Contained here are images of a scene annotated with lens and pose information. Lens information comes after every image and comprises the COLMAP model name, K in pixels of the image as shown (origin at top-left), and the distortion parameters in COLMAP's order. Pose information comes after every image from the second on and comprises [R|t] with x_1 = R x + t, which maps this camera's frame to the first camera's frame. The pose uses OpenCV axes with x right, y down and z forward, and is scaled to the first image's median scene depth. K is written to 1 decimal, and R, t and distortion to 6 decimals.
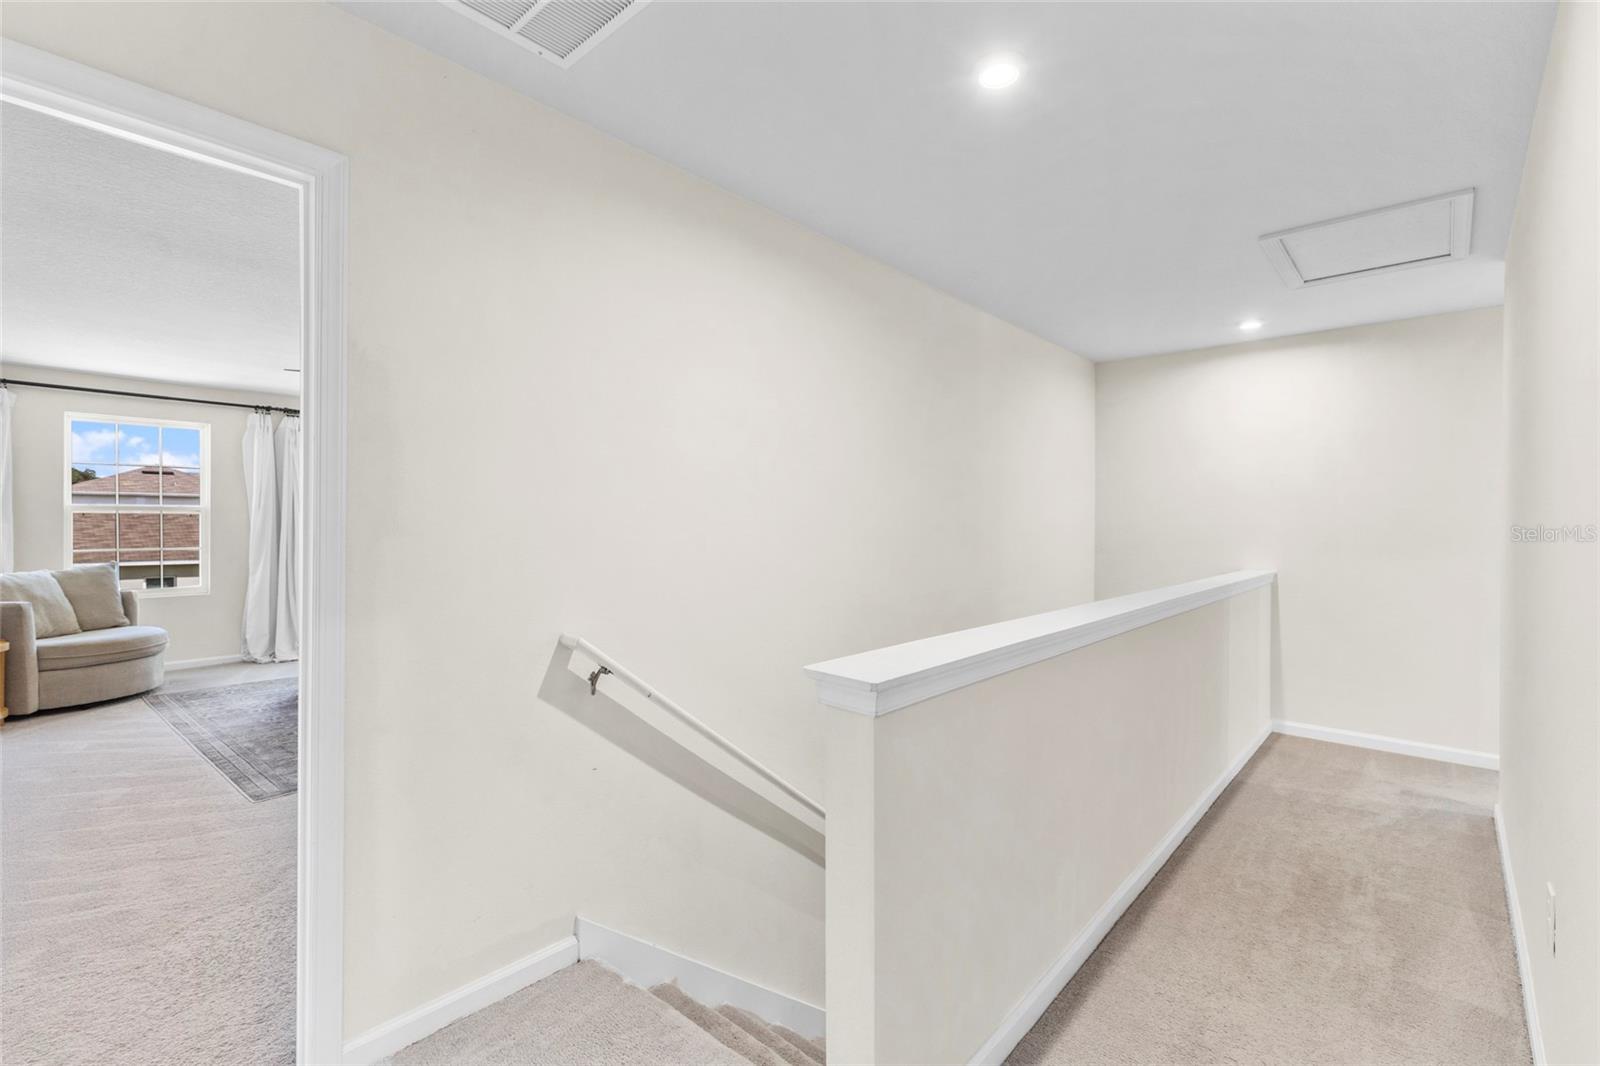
lens RADIAL K [[715.5, 0, 799.8], [0, 715.5, 525.9], [0, 0, 1]] dist [-0.000084, 0.000461]
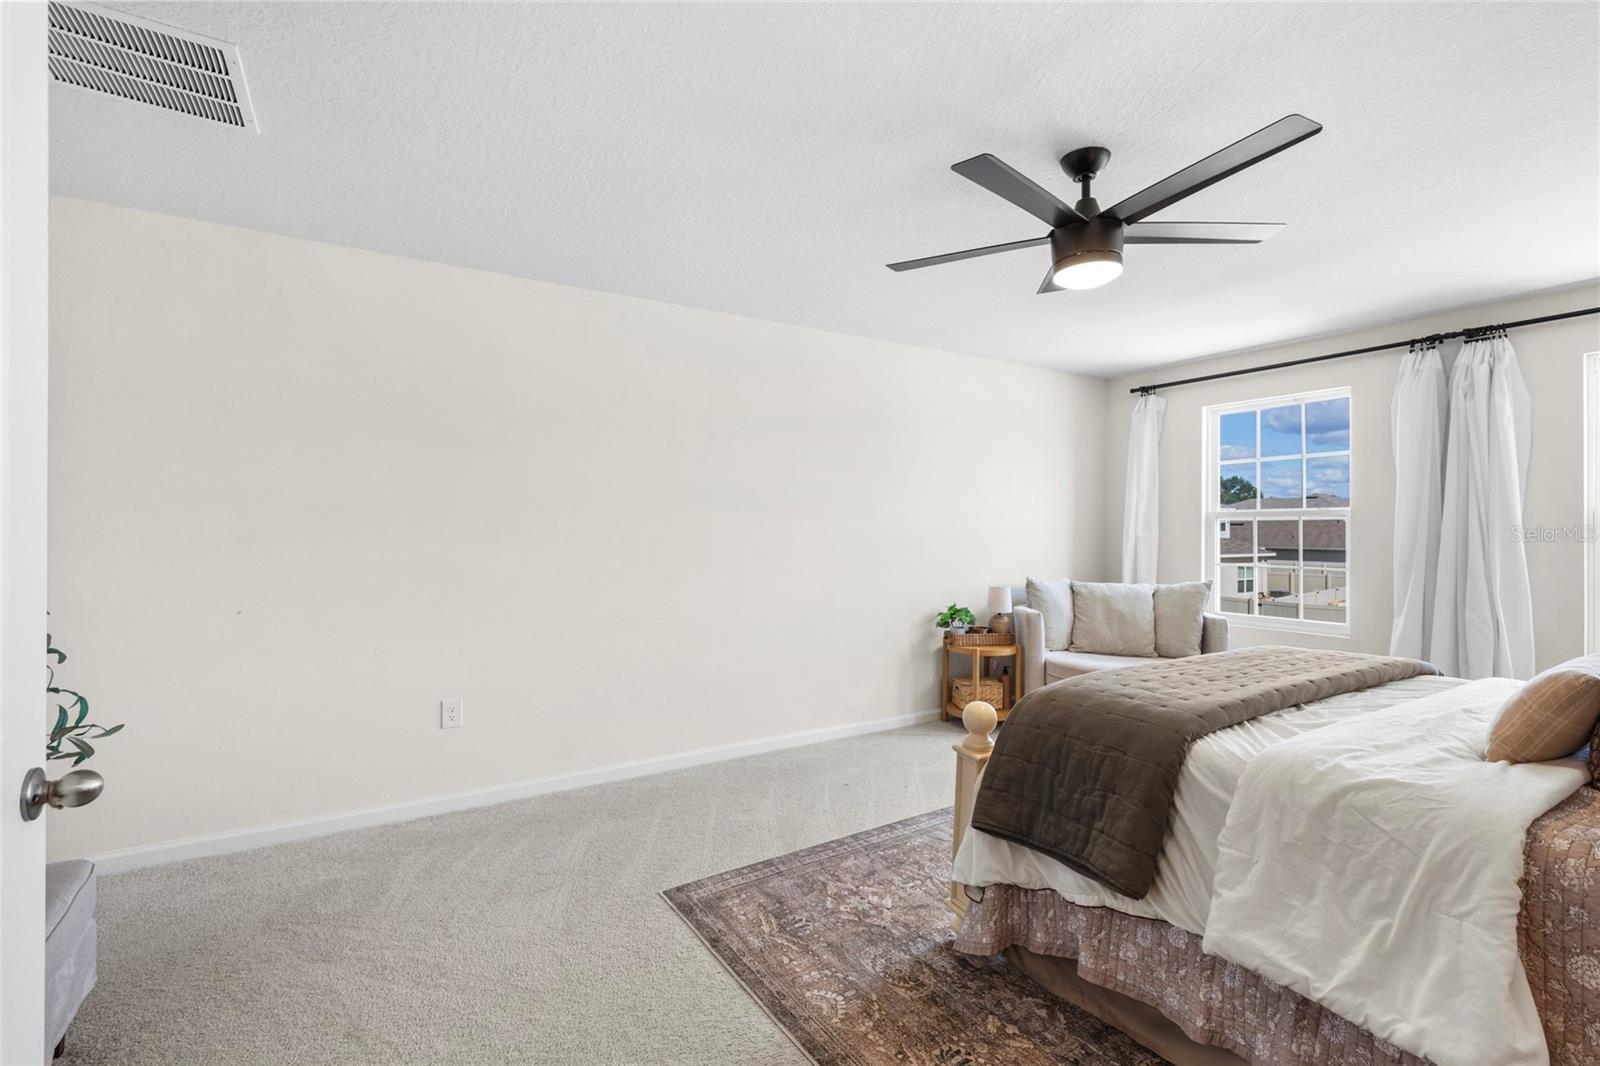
lens RADIAL K [[715.5, 0, 805.8], [0, 715.5, 531.1], [0, 0, 1]] dist [-0.000084, 0.000461]
pose [[-0.271594, -0.001536, -0.962411, -0.038593], [-0.009479, 0.999954, 0.001079, -0.001857], [0.962365, 0.009415, -0.271596, 0.772507]]
